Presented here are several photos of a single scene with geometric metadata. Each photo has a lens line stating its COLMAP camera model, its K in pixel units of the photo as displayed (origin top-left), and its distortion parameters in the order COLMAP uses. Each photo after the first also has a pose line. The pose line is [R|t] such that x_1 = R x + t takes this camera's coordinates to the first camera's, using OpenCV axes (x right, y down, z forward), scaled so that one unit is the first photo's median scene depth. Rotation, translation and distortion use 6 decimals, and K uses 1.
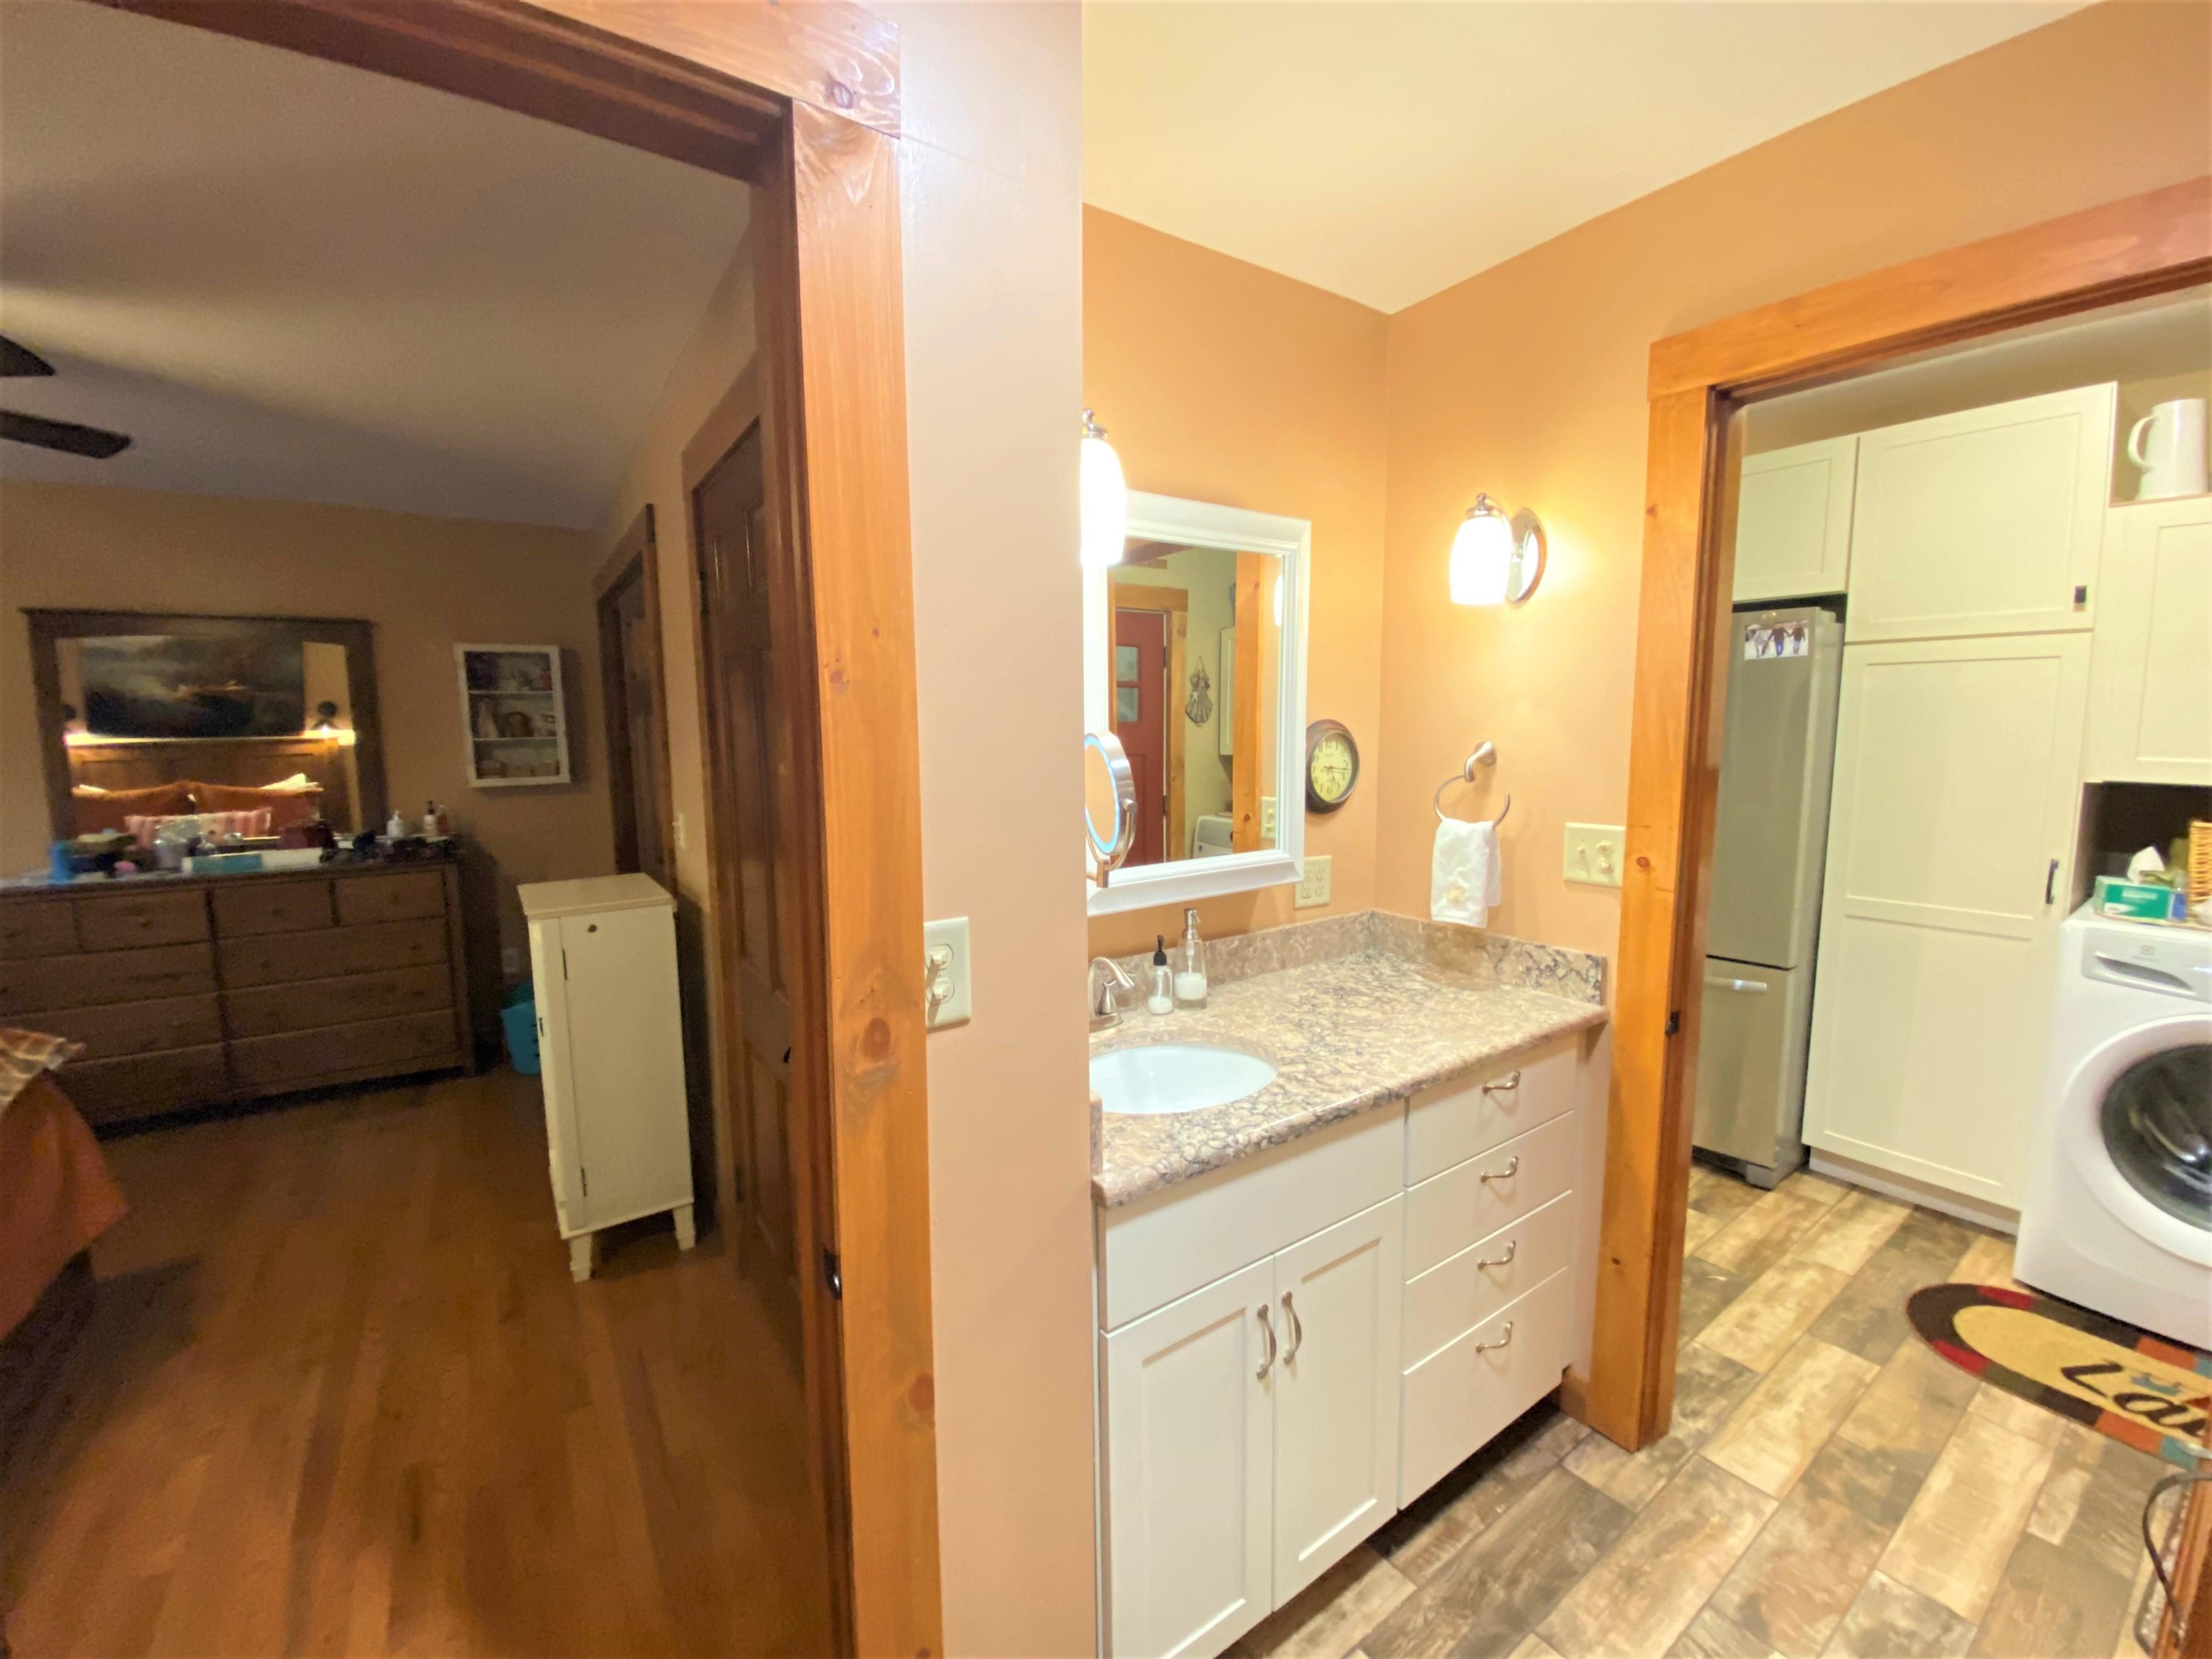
lens RADIAL K [[904.7, 0, 1098.3], [0, 904.7, 829.7], [0, 0, 1]] dist [0.017705, -0.021555]
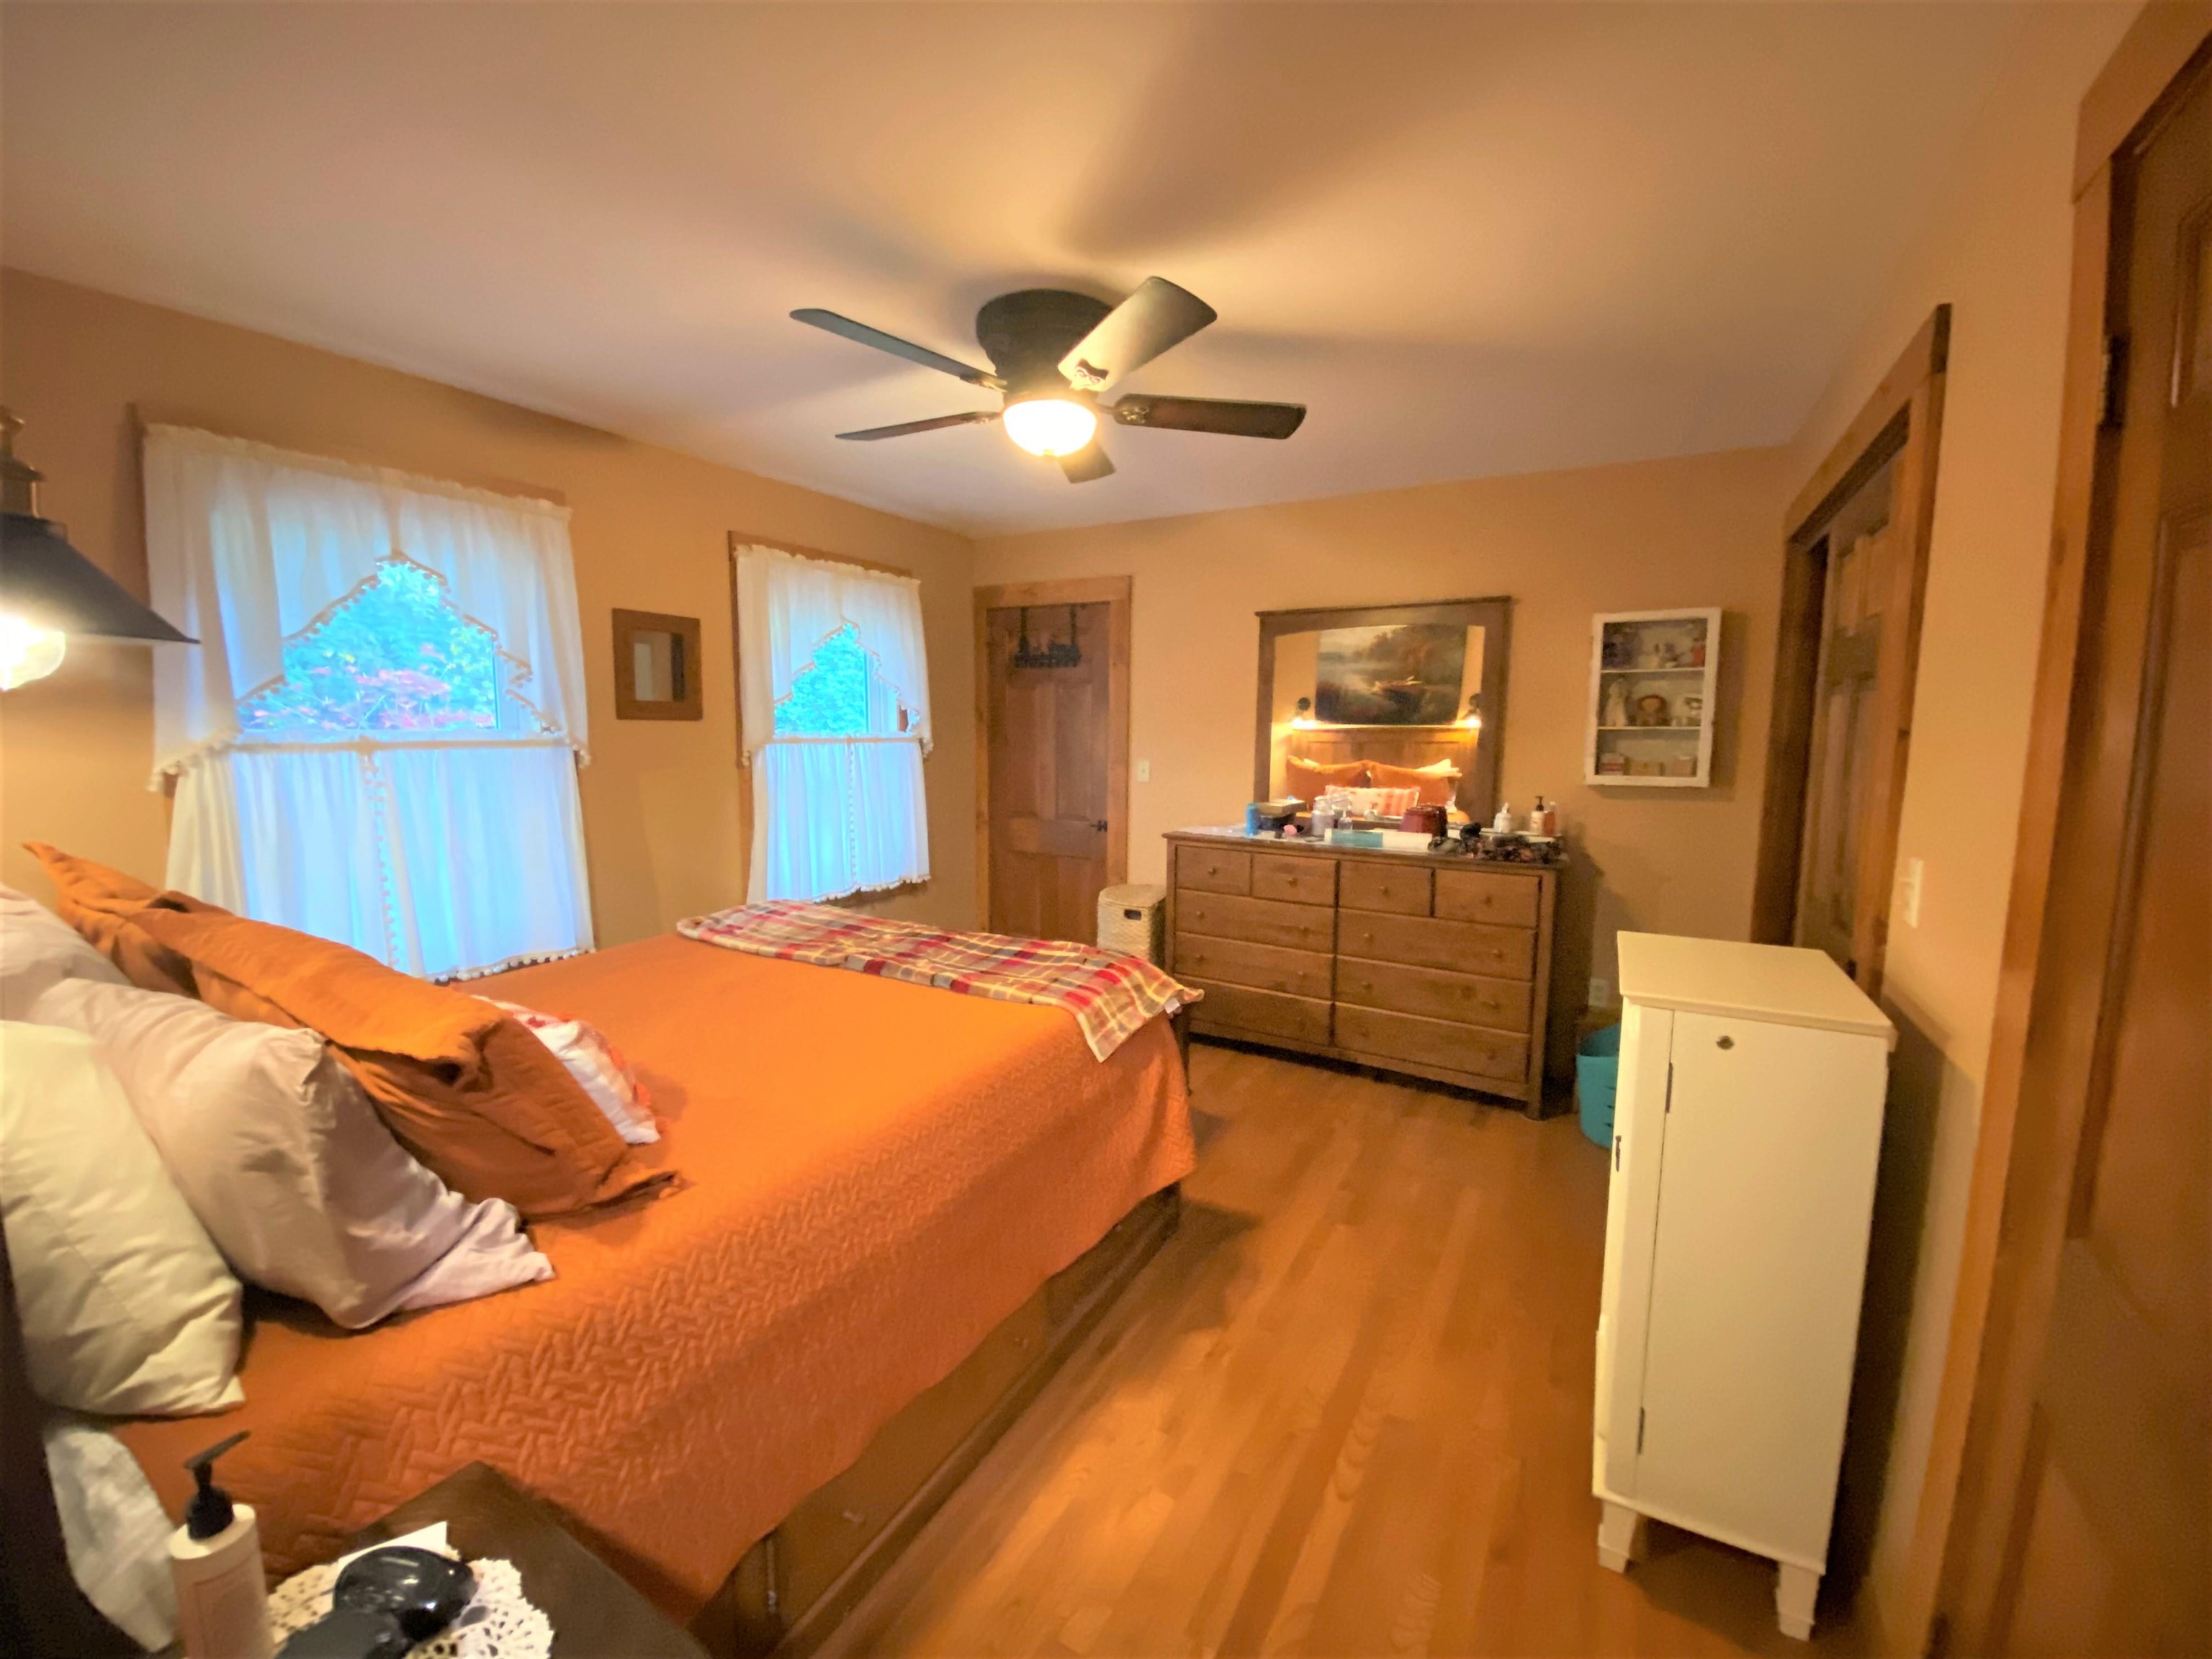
lens RADIAL K [[904.7, 0, 1098.3], [0, 904.7, 829.7], [0, 0, 1]] dist [0.017705, -0.021555]
pose [[0.445822, 0.117410, -0.887388, -0.141931], [-0.116684, 0.990524, 0.072434, -0.013111], [0.887484, 0.071251, 0.455297, 0.221290]]
